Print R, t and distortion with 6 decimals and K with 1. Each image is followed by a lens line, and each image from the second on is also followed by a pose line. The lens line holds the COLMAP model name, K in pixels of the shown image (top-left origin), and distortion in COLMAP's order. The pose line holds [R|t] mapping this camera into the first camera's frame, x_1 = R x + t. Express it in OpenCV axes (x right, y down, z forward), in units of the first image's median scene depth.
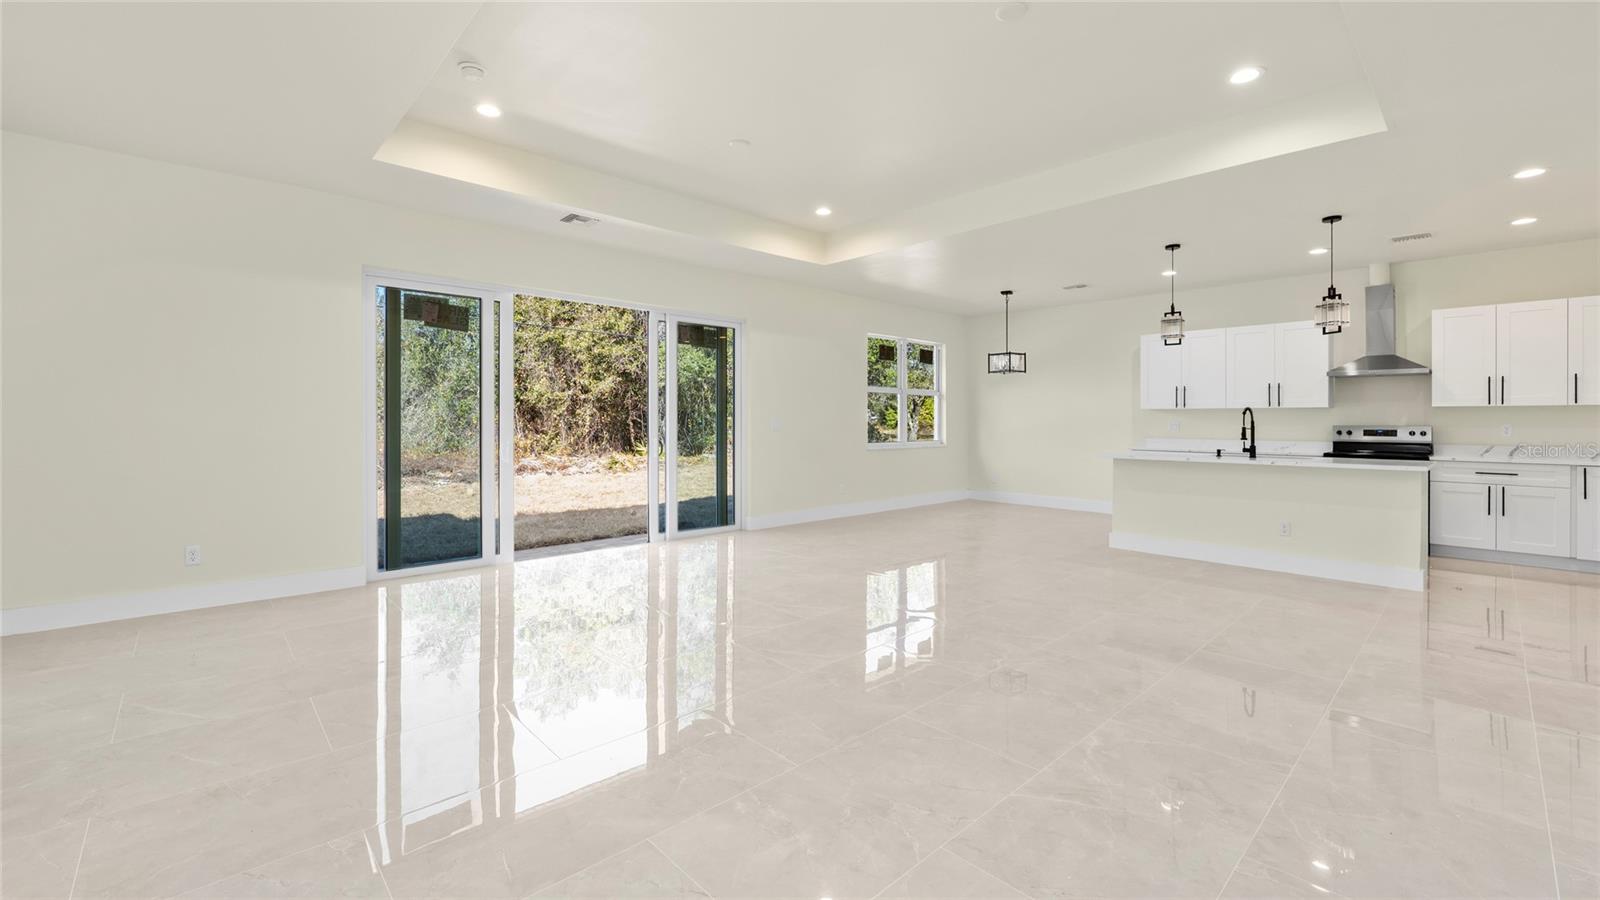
lens RADIAL K [[659.5, 0, 793.8], [0, 659.5, 421.6], [0, 0, 1]] dist [-0.006397, 0.001057]
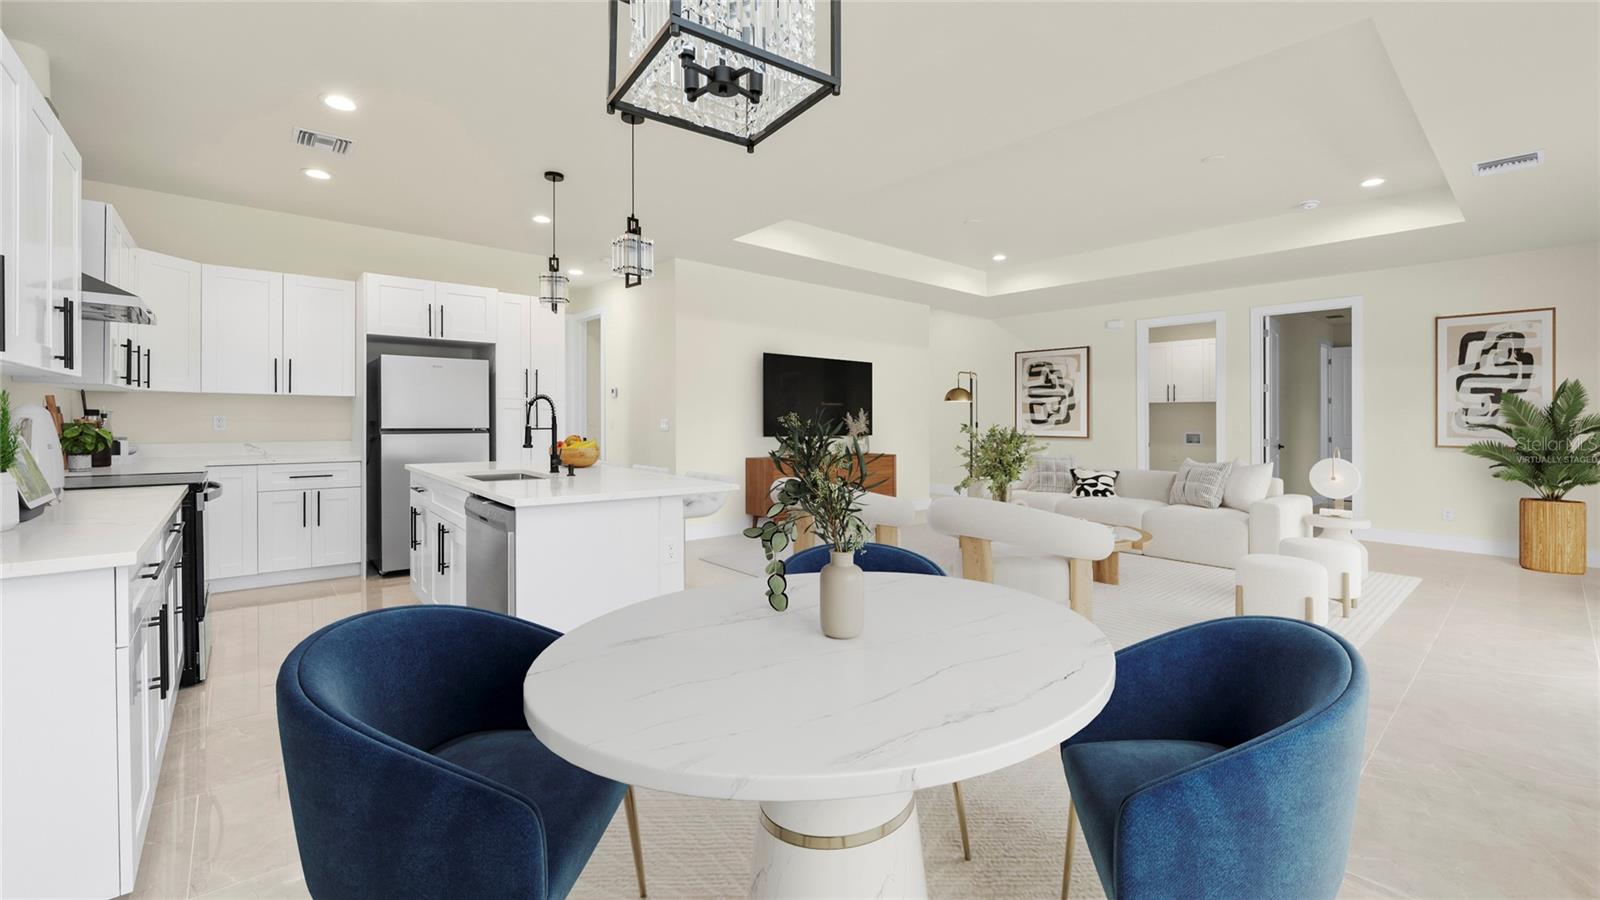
lens RADIAL K [[659.5, 0, 798.5], [0, 659.5, 432.1], [0, 0, 1]] dist [-0.006397, 0.001057]
pose [[-0.999172, -0.013160, 0.038493, 0.383267], [-0.012291, 0.999666, 0.022724, -0.003351], [-0.038779, 0.022232, -0.999000, 1.477855]]
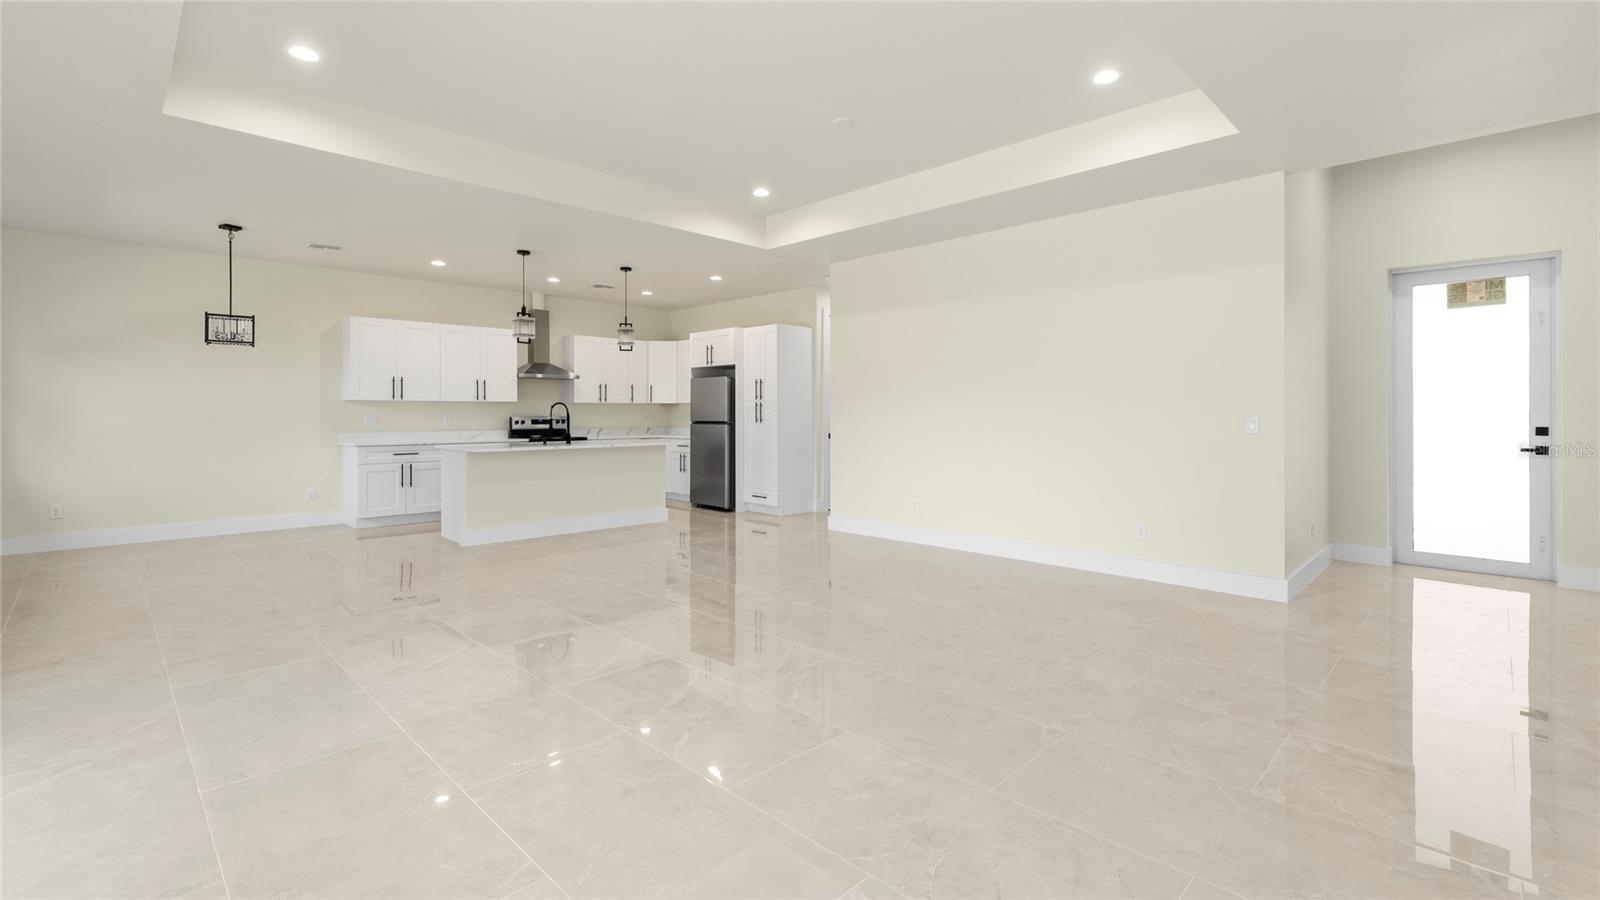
lens RADIAL K [[706.5, 0, 799.3], [0, 706.5, 419.2], [0, 0, 1]] dist [0.007207, -0.000562]
pose [[-0.037514, -0.012662, 0.999216, -0.561430], [0.001179, 0.999918, 0.012715, -0.005665], [-0.999295, 0.001655, -0.037496, 0.557387]]
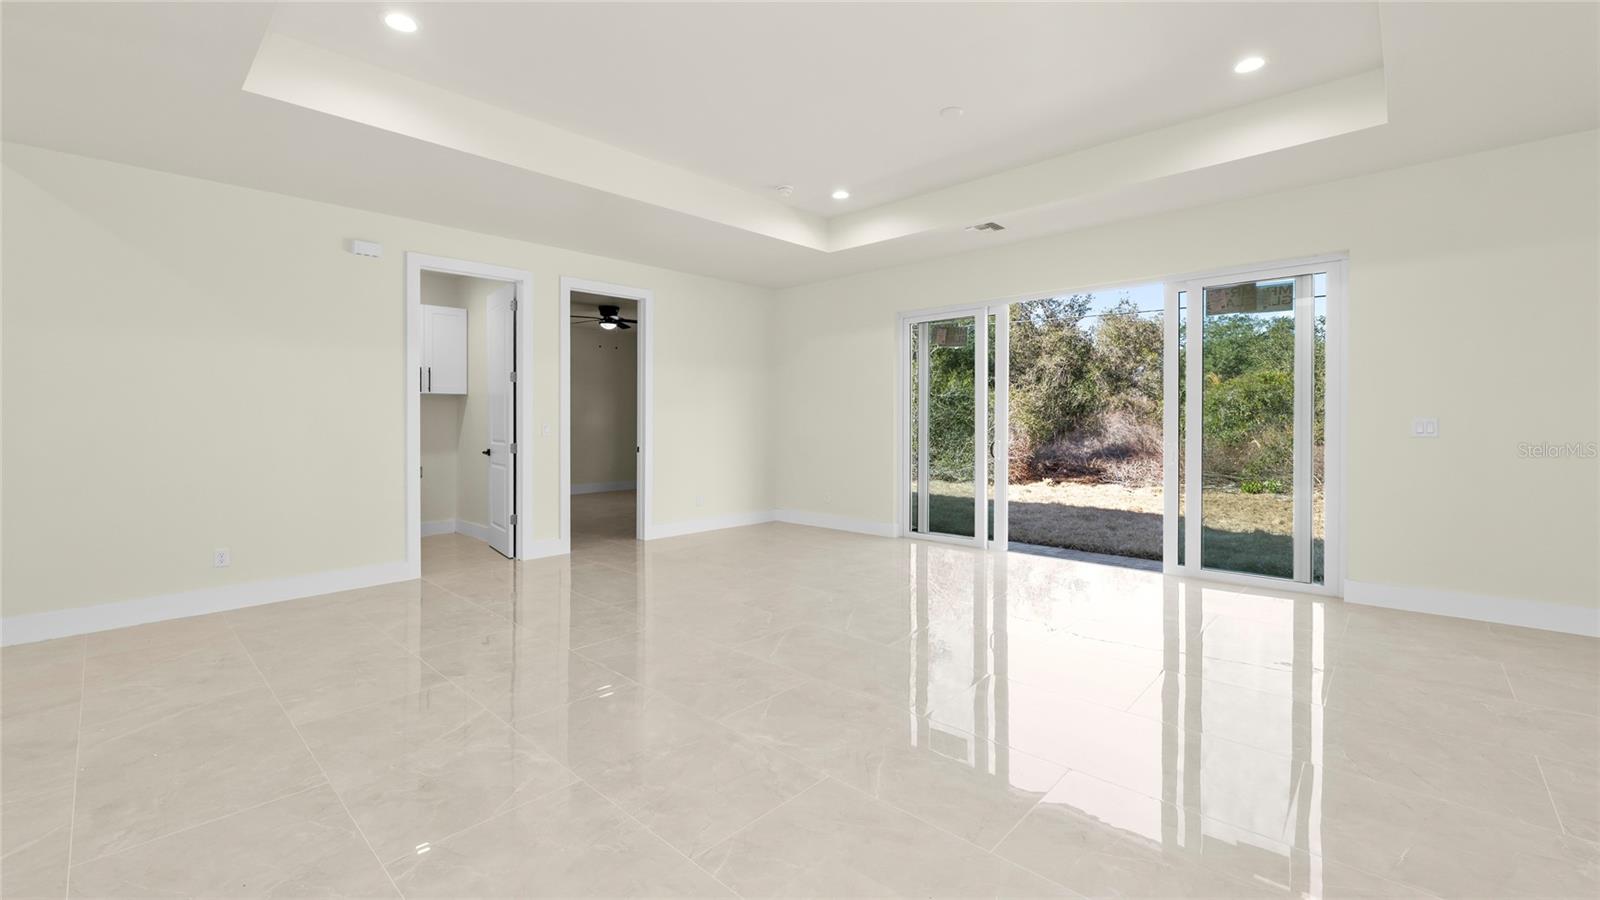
lens RADIAL K [[659.5, 0, 798.1], [0, 659.5, 431.5], [0, 0, 1]] dist [-0.006397, 0.001057]
pose [[0.058496, 0.013358, -0.998198, 0.574249], [0.003057, 0.999903, 0.013560, -0.000663], [0.998283, -0.003844, 0.058450, 0.531834]]
